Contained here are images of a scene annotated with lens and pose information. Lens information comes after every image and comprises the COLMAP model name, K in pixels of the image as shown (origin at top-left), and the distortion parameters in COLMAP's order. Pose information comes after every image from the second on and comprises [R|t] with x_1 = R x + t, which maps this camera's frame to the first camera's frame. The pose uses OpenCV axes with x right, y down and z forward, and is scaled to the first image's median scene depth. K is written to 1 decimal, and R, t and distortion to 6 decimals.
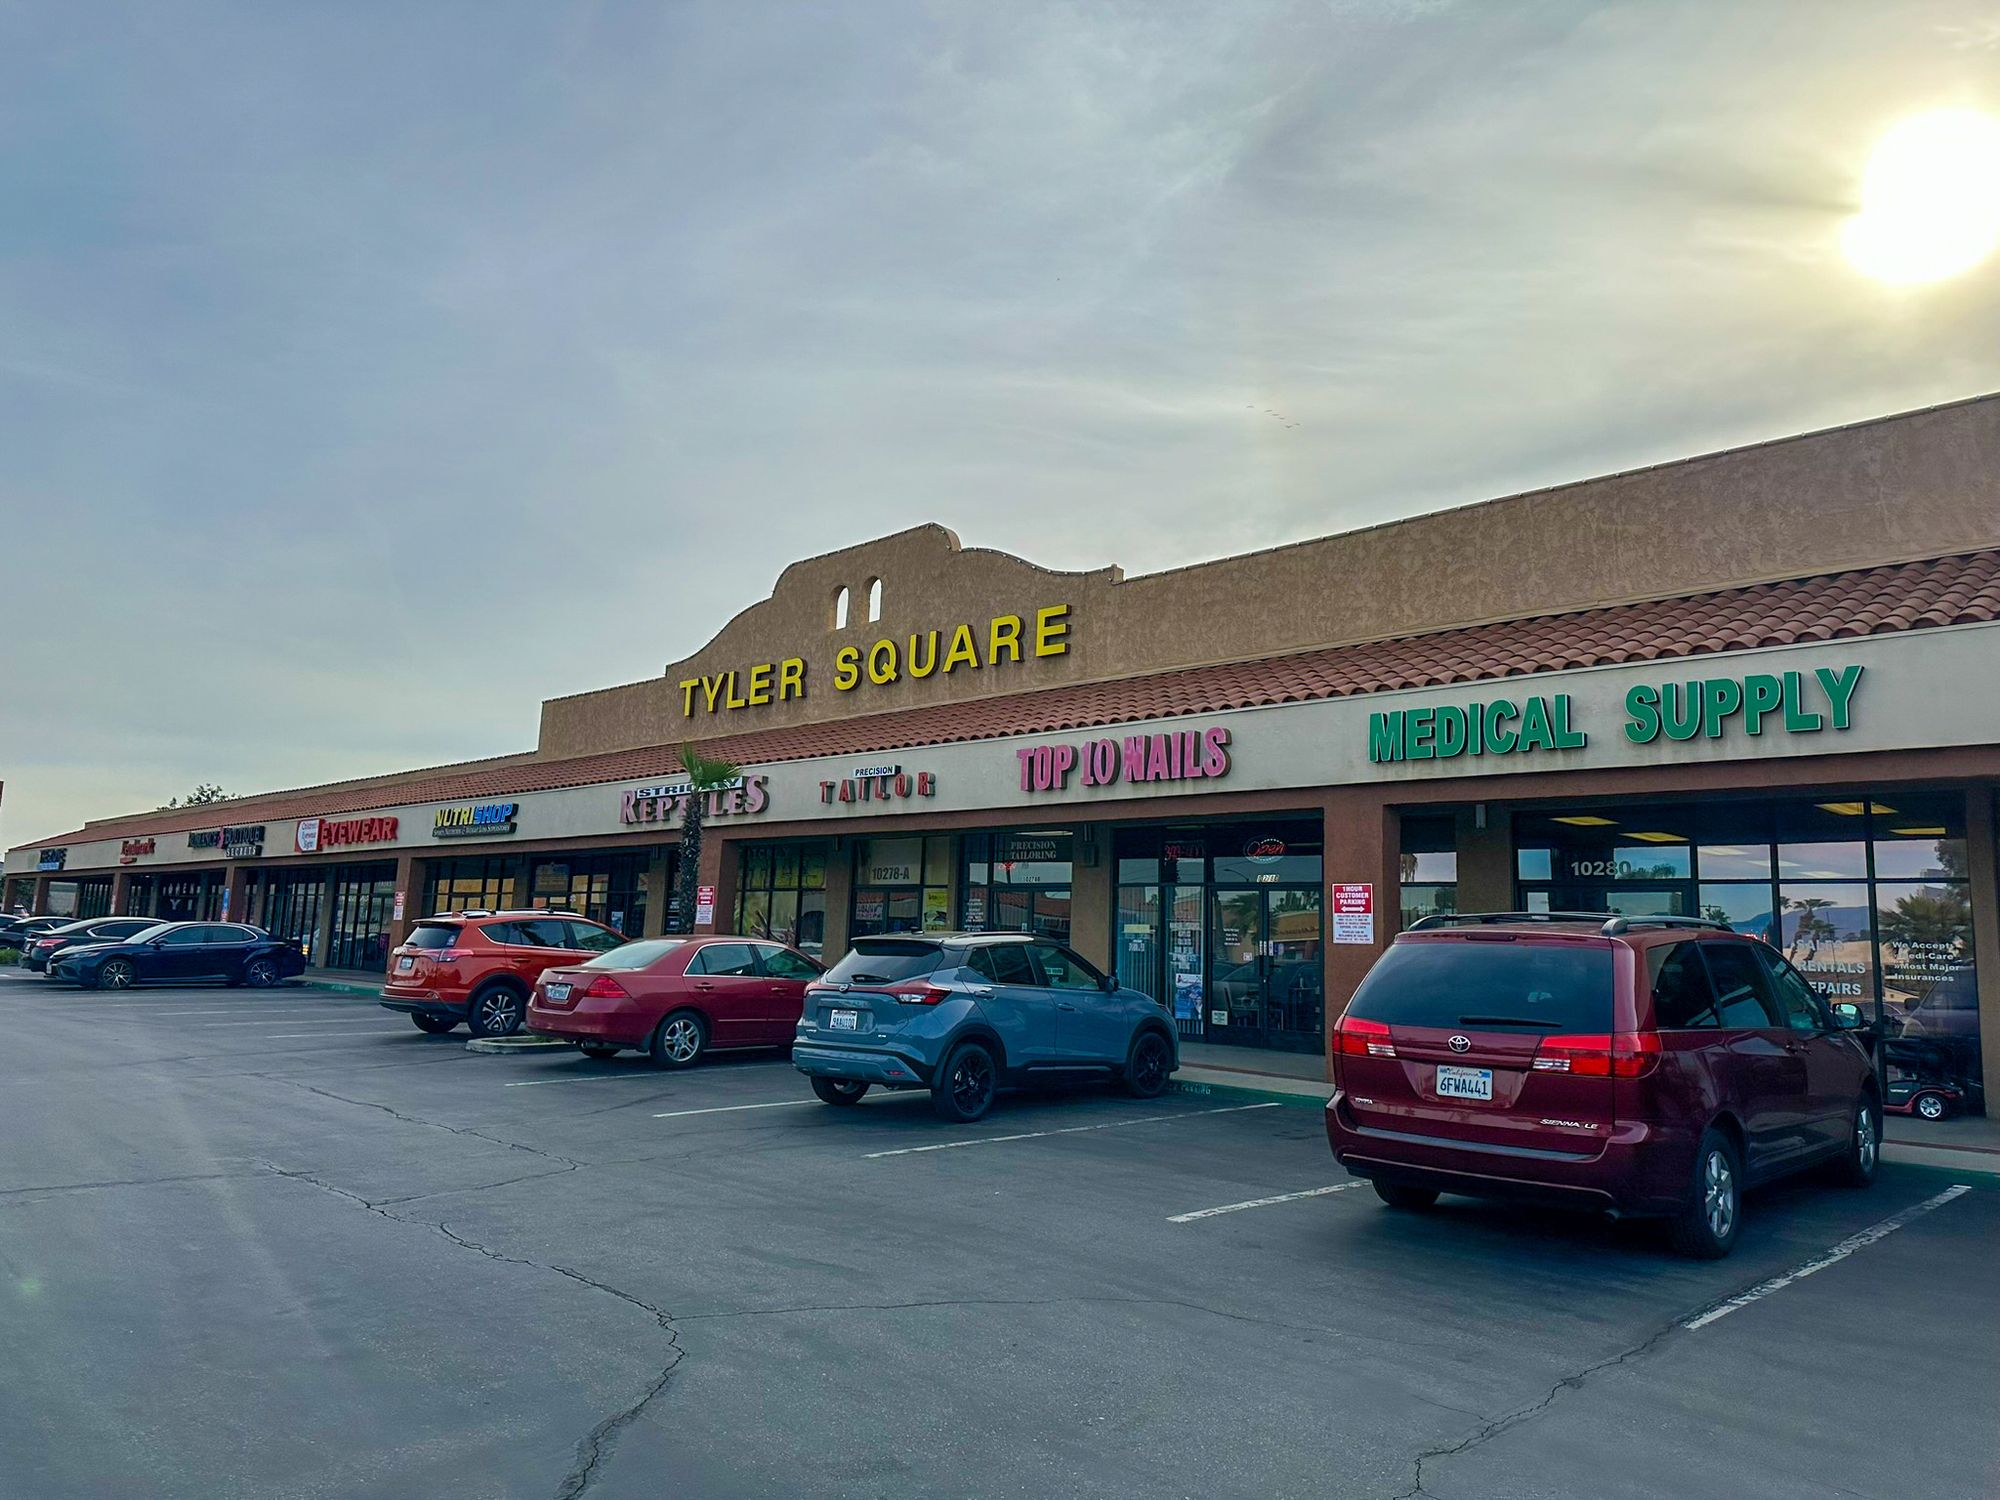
lens RADIAL K [[1406.2, 0, 1064.9], [0, 1406.2, 751.4], [0, 0, 1]] dist [-0.001219, -0.002232]
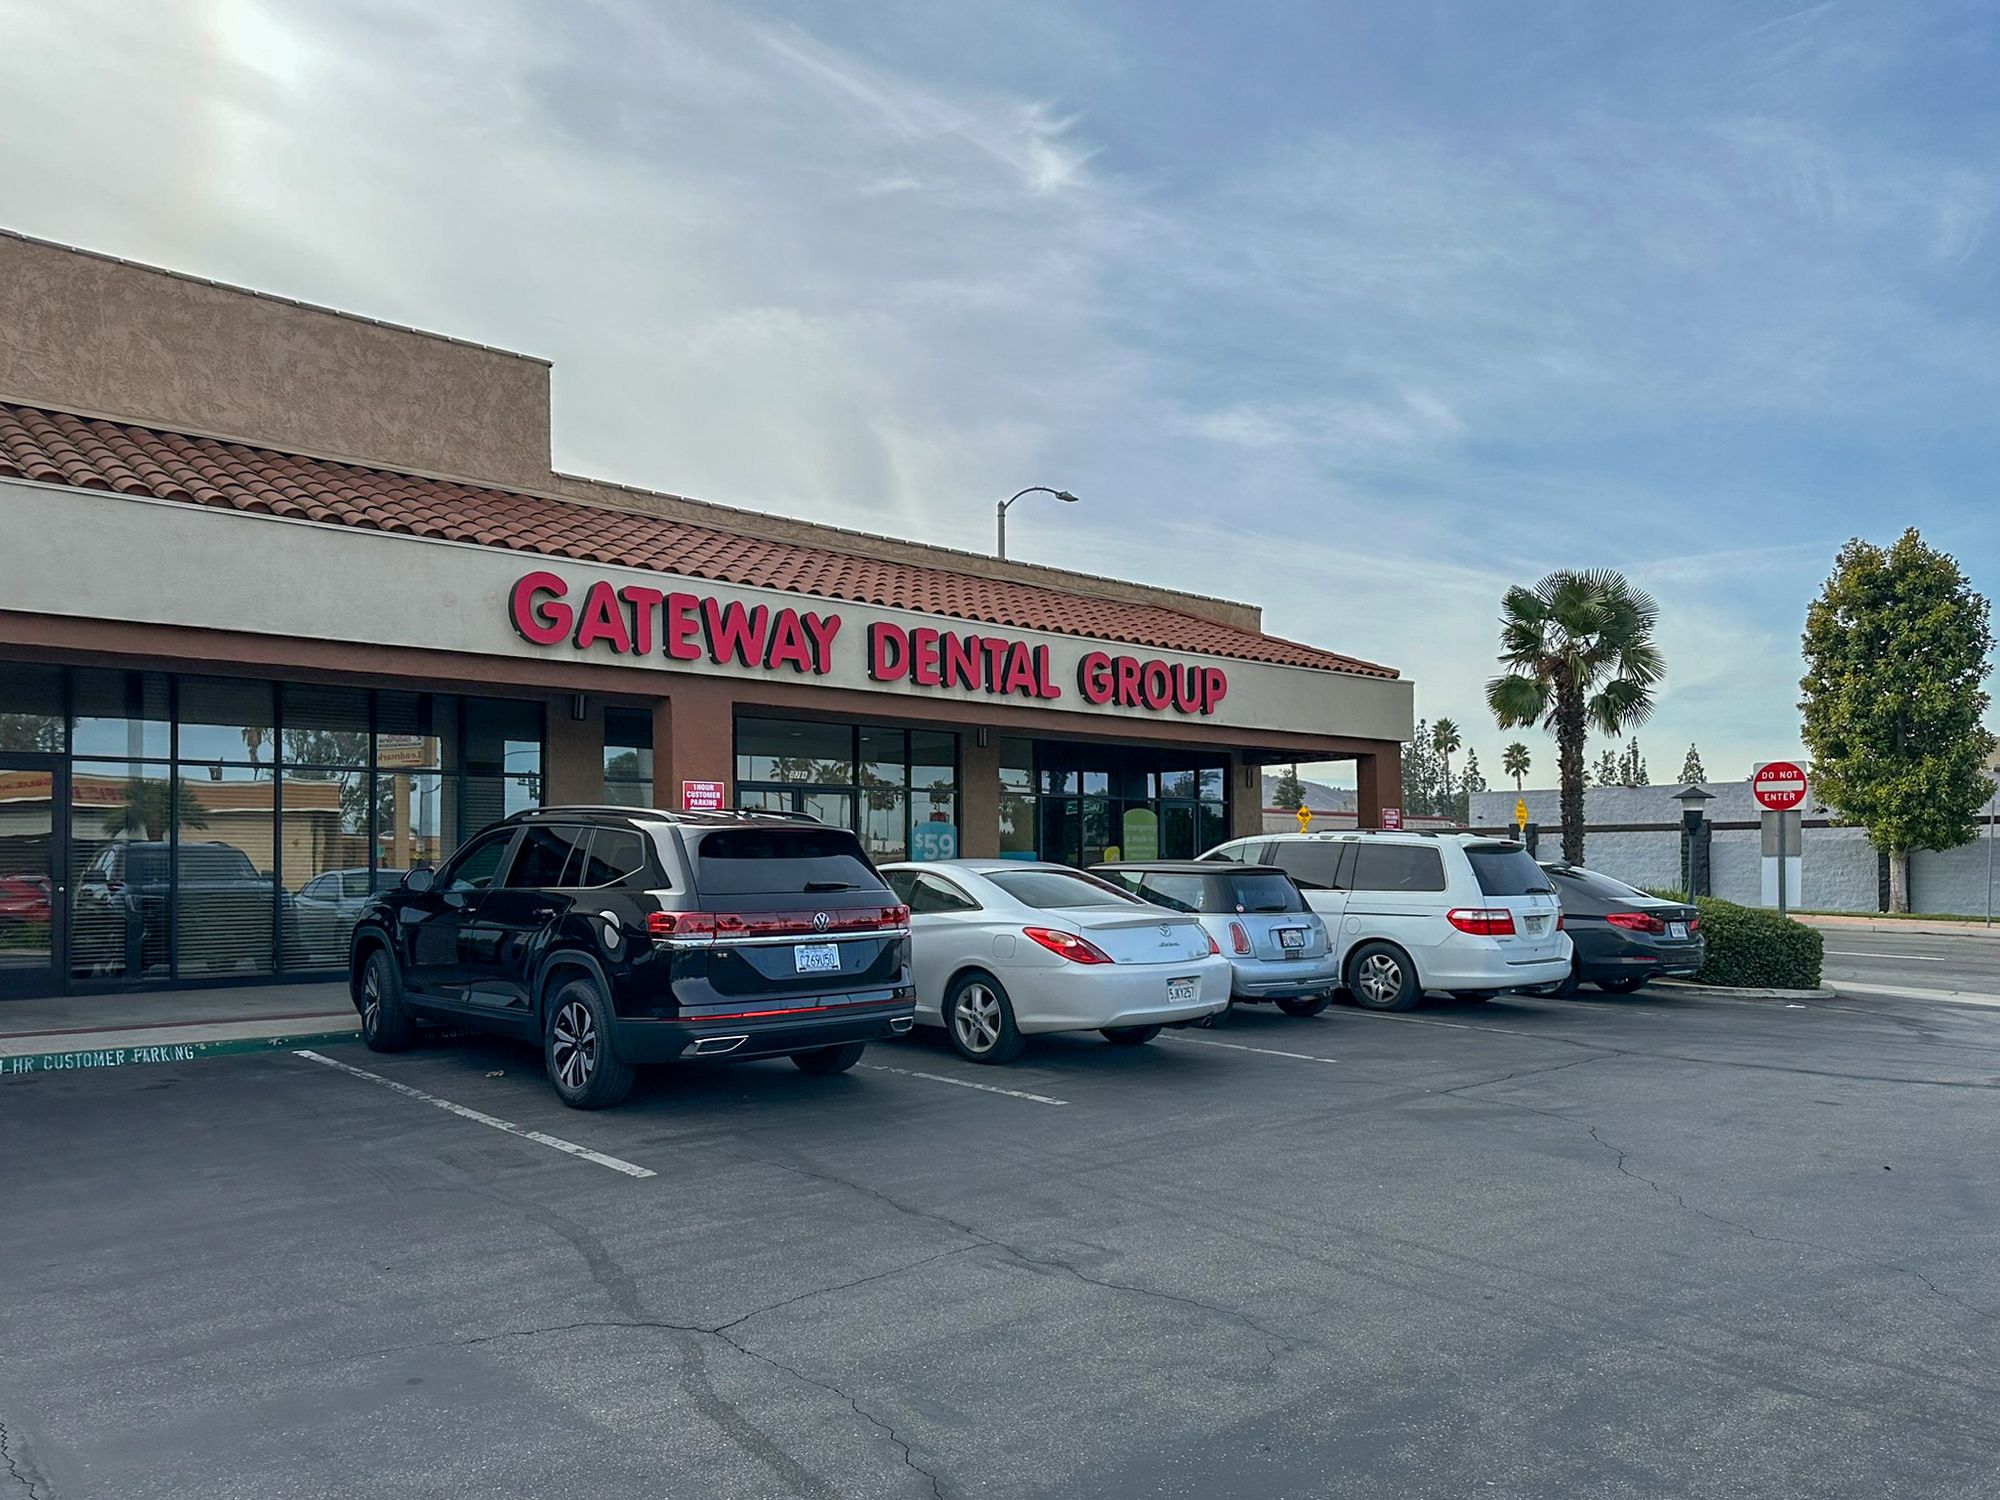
lens RADIAL K [[1406.2, 0, 1064.9], [0, 1406.2, 751.4], [0, 0, 1]] dist [-0.001219, -0.002232]
pose [[0.034893, 0.042285, 0.998496, -0.939116], [-0.137390, 0.989821, -0.037117, 0.097156], [-0.989902, -0.135889, 0.040348, 0.947332]]
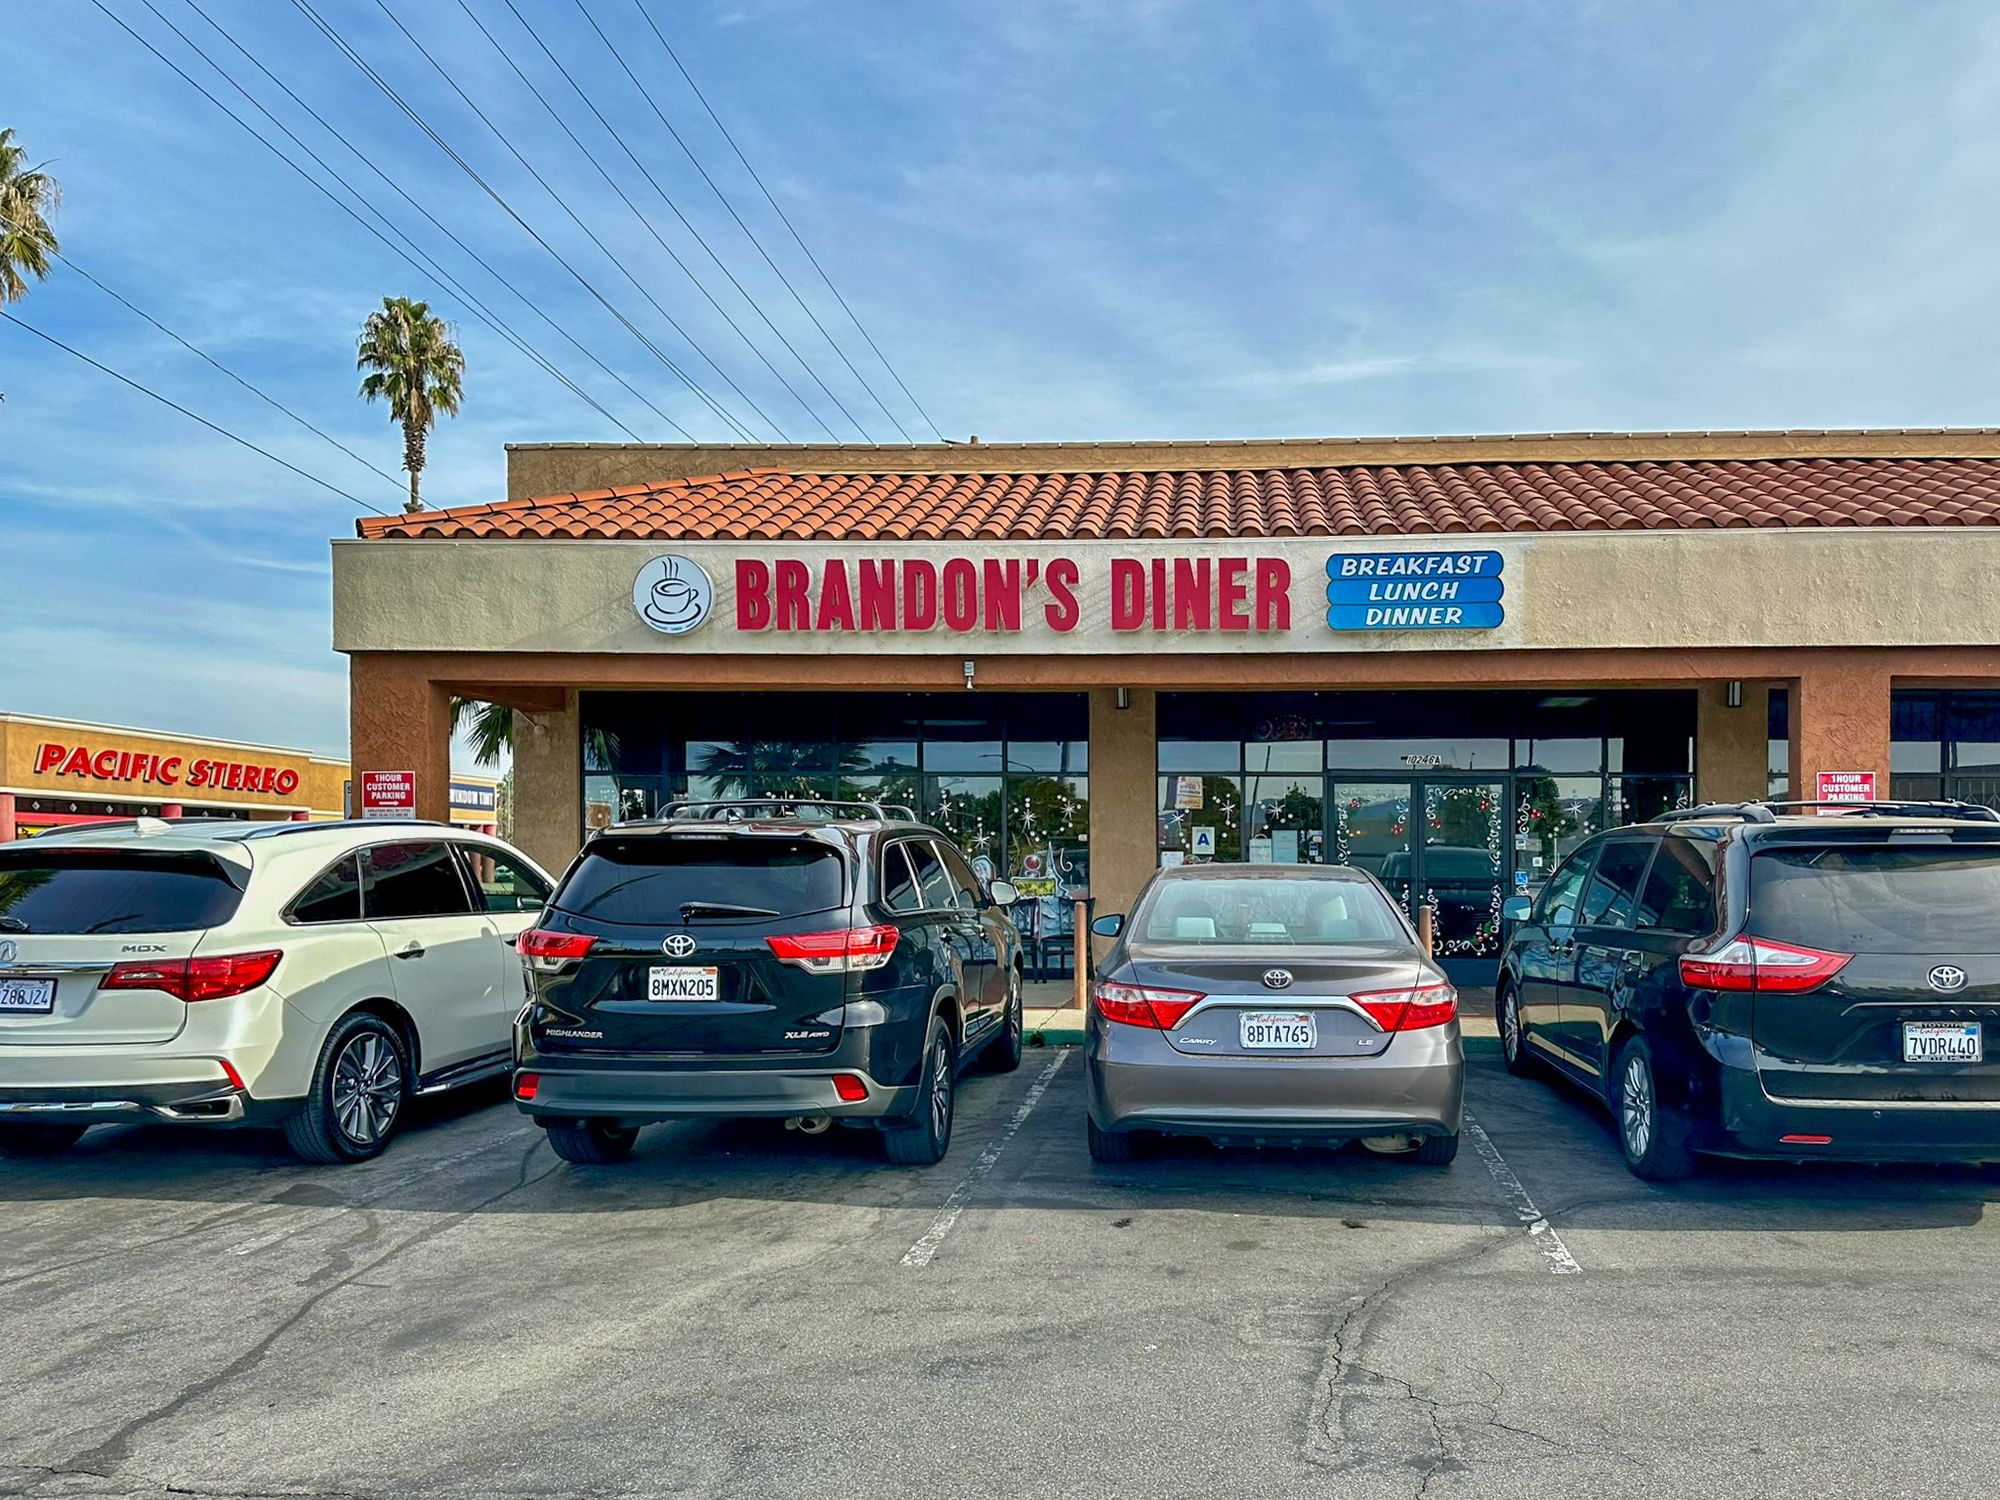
lens RADIAL K [[1480.8, 0, 1000.0], [0, 1480.8, 750.0], [0, 0, 1]] dist [0.141502, -0.000822]
pose [[0.737953, 0.019420, 0.674573, -0.229027], [-0.071959, 0.996151, 0.050042, 0.023264], [-0.671005, -0.085470, 0.736510, 0.240970]]
